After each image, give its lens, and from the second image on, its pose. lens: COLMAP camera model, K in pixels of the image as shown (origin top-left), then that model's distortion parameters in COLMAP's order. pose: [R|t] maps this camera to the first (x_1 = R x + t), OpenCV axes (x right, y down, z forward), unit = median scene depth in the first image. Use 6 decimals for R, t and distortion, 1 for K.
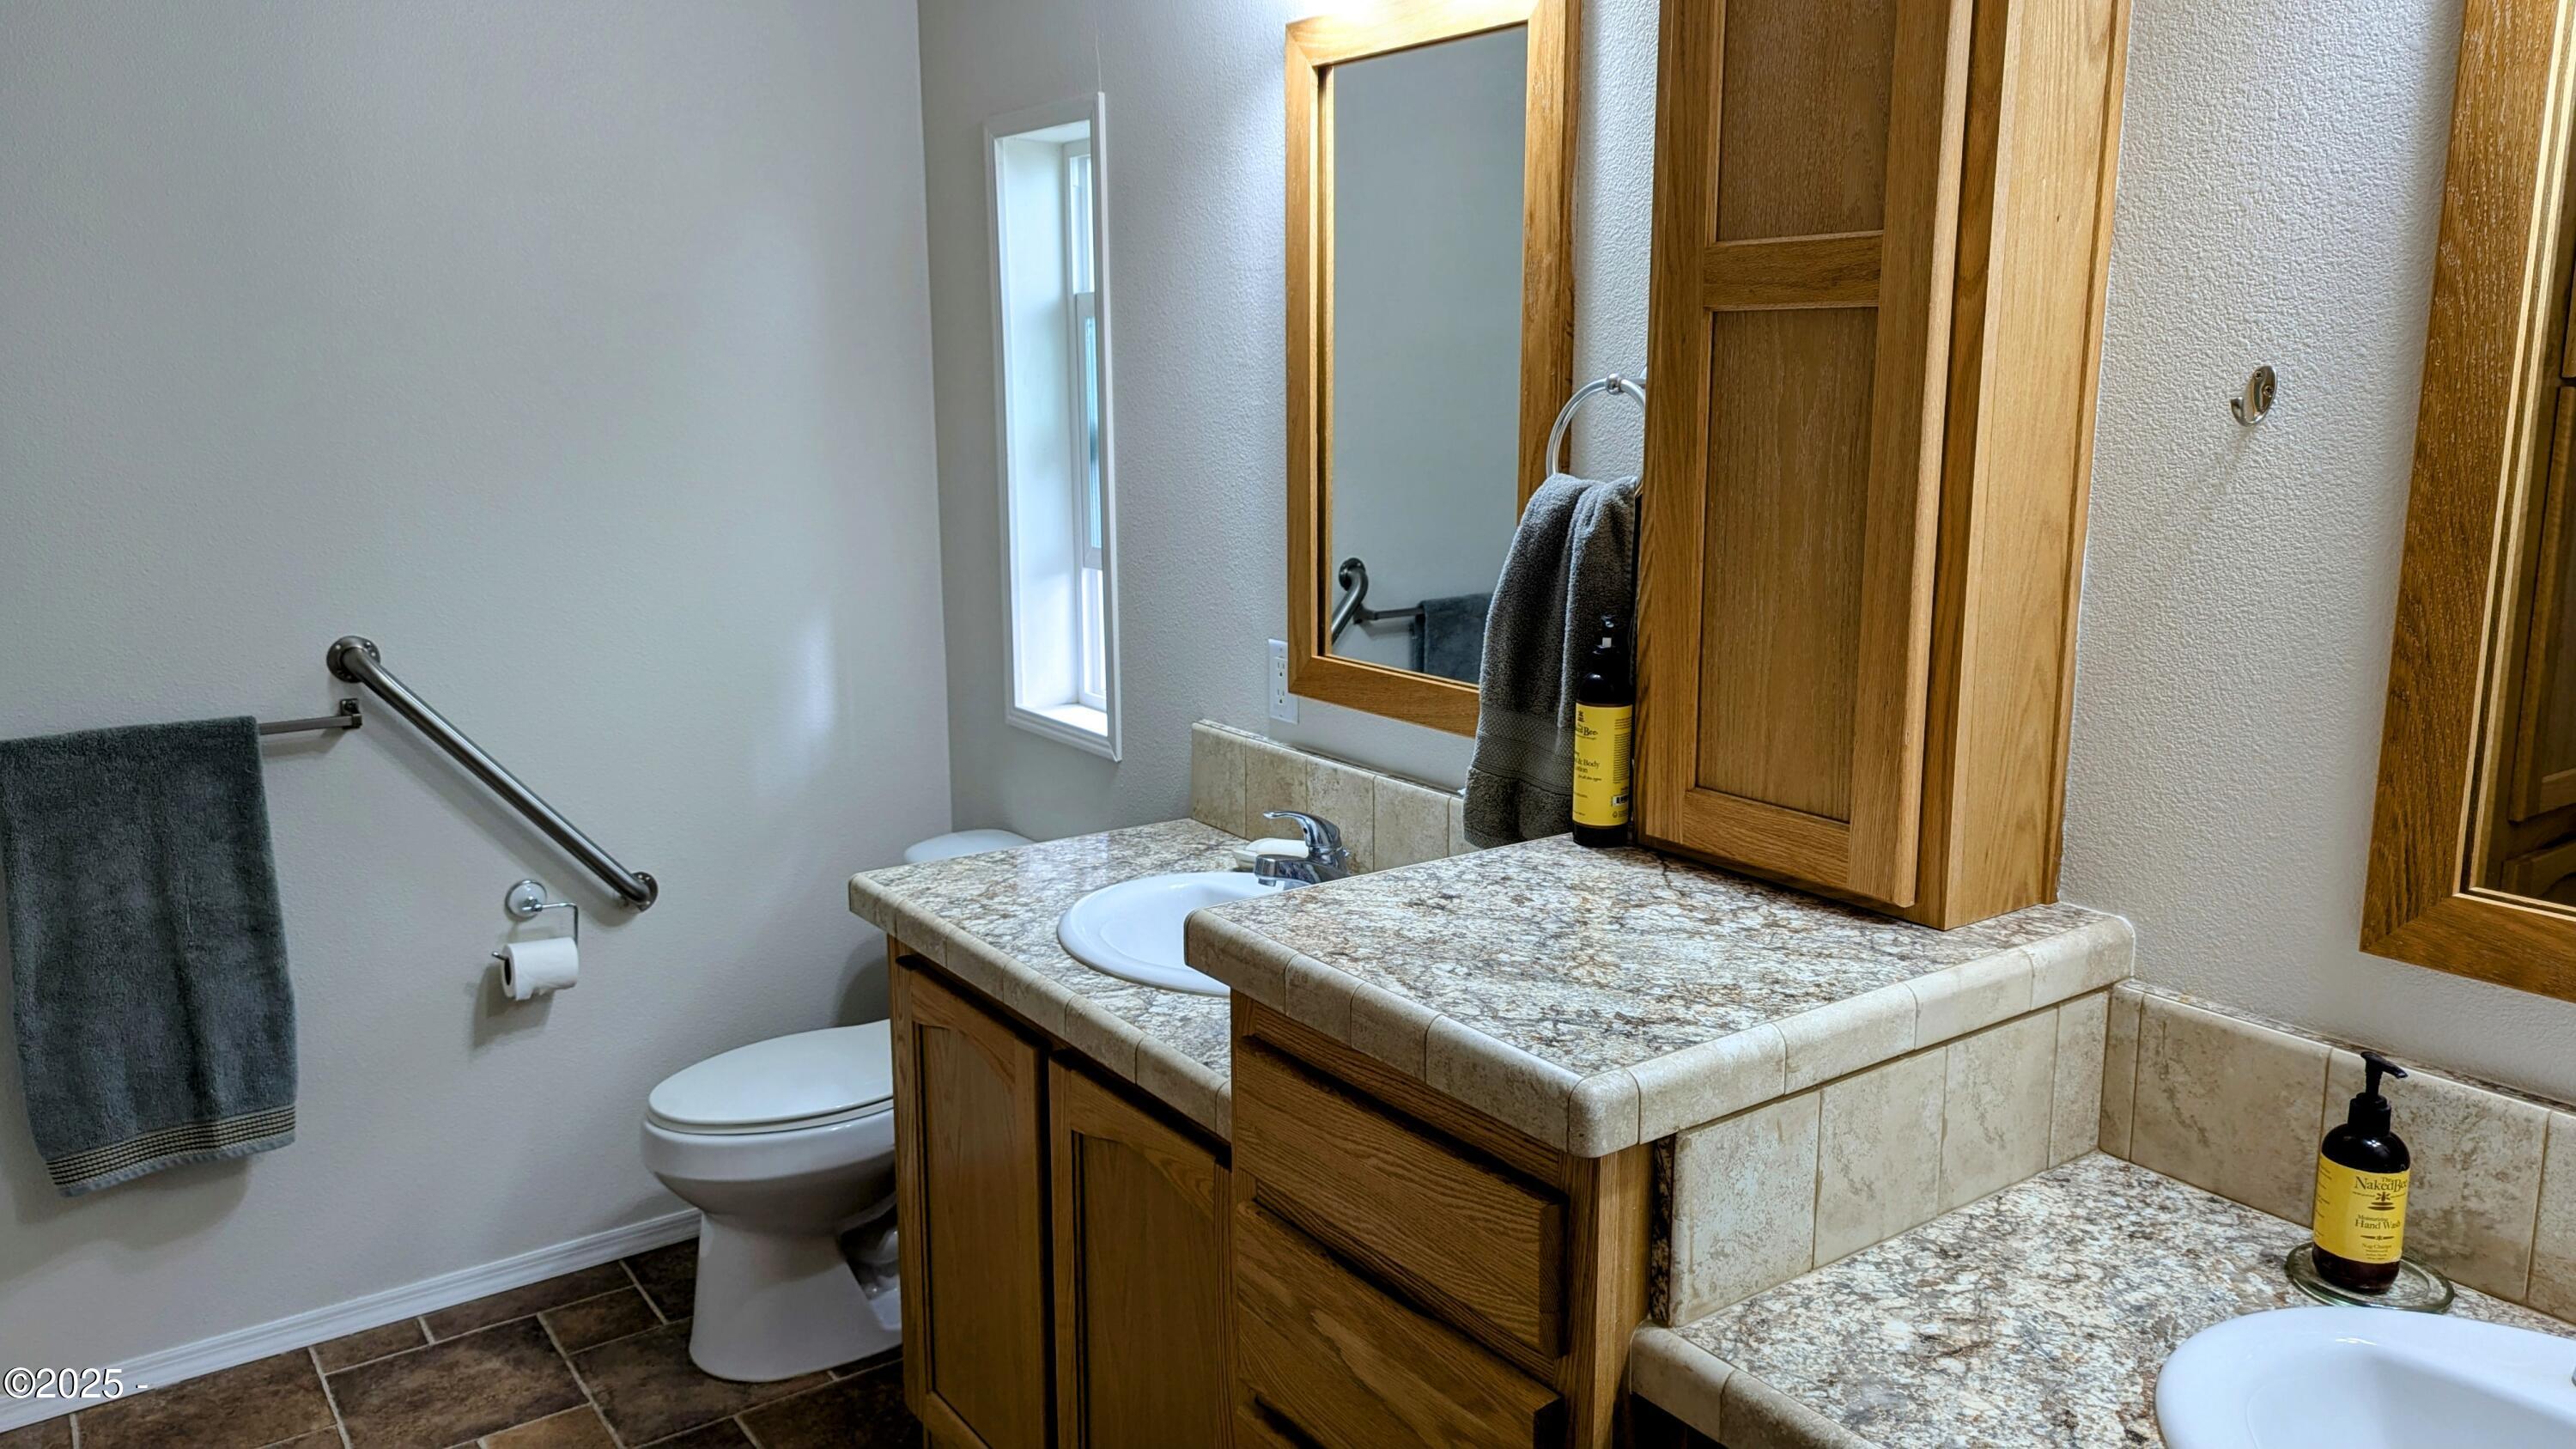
lens RADIAL K [[1847.4, 0, 1282.6], [0, 1847.4, 710.3], [0, 0, 1]] dist [0.097159, -0.113661]
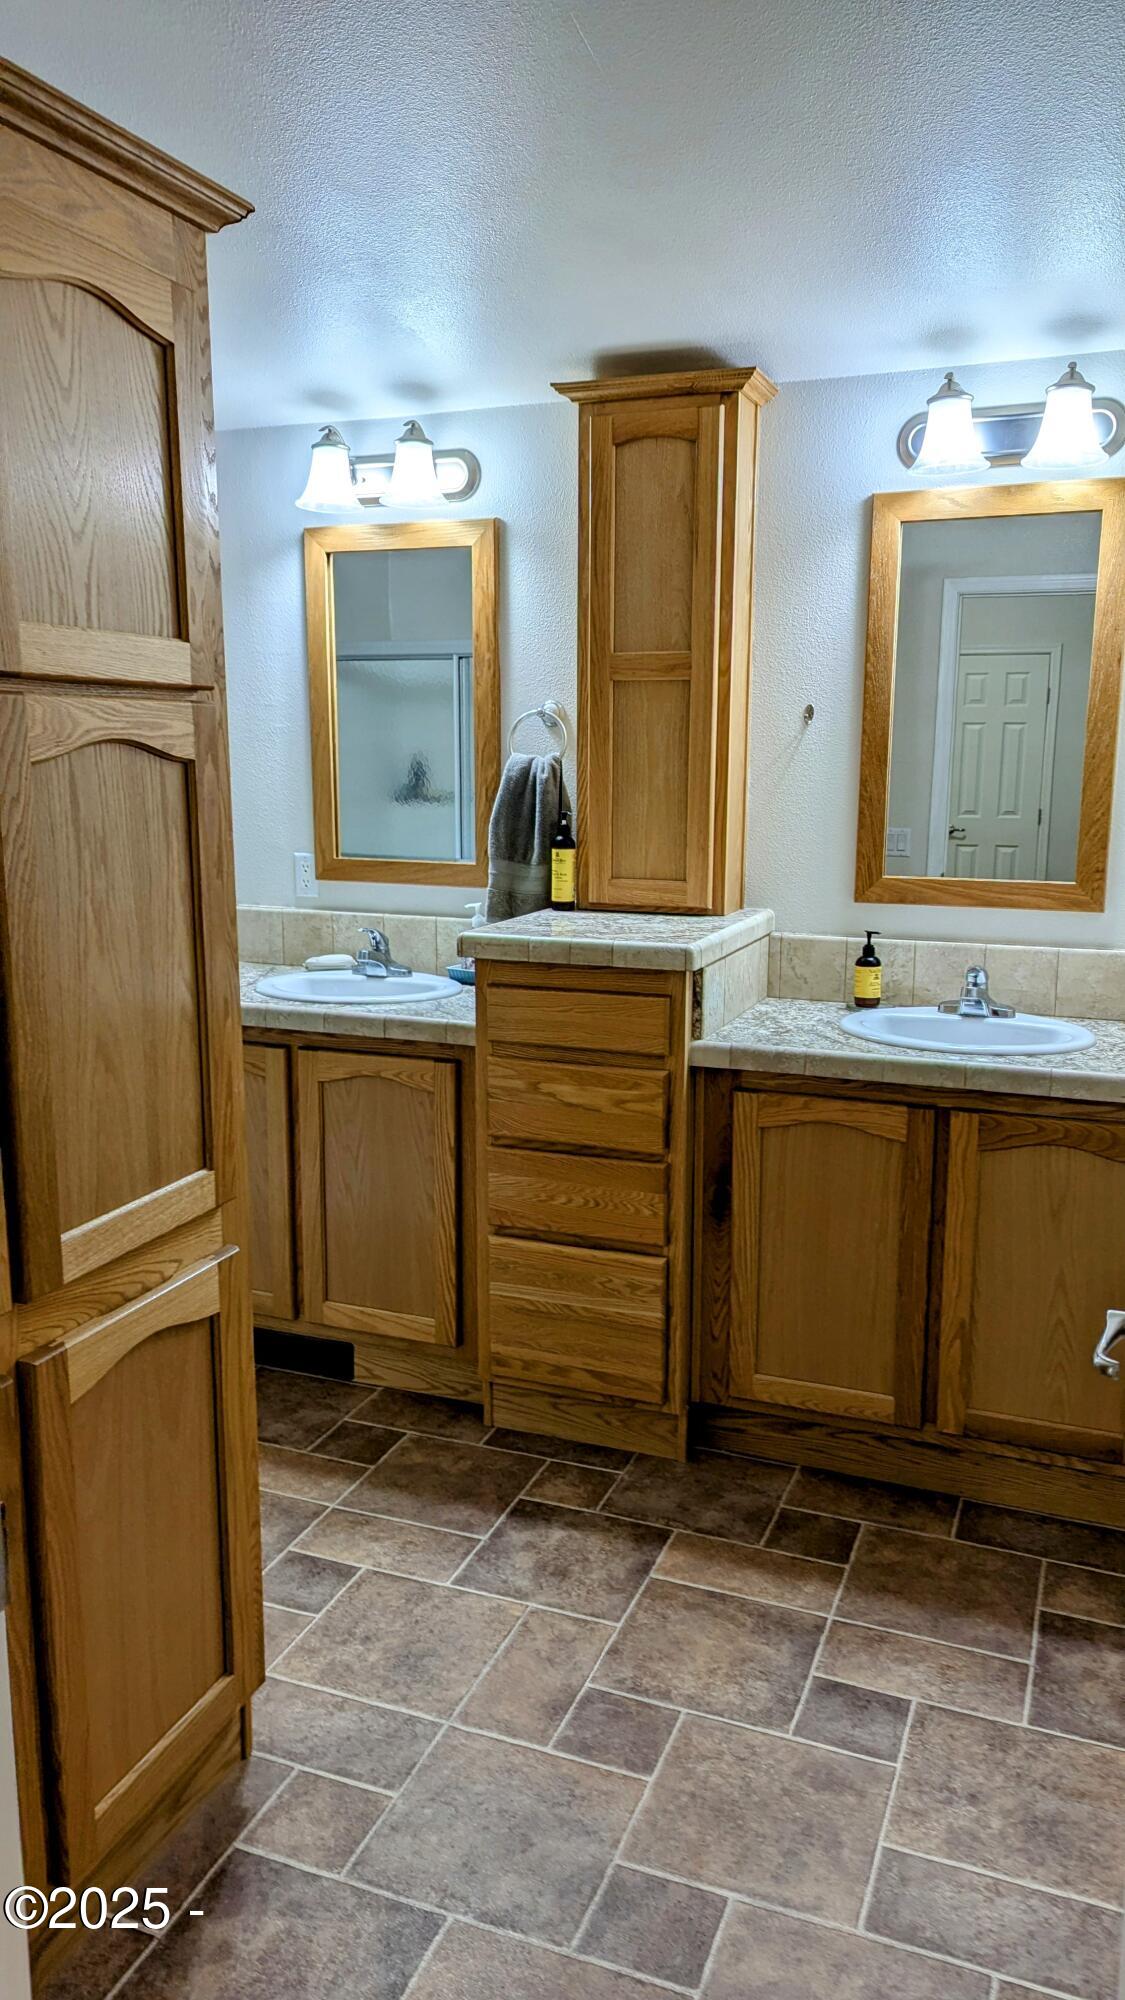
lens RADIAL K [[1434.1, 0, 580.8], [0, 1434.1, 999.0], [0, 0, 1]] dist [0.097159, -0.113661]
pose [[0.839814, -0.092963, 0.534856, -0.916020], [0.095612, 0.995157, 0.022840, 0.168118], [-0.534389, 0.031958, 0.844634, -0.613060]]
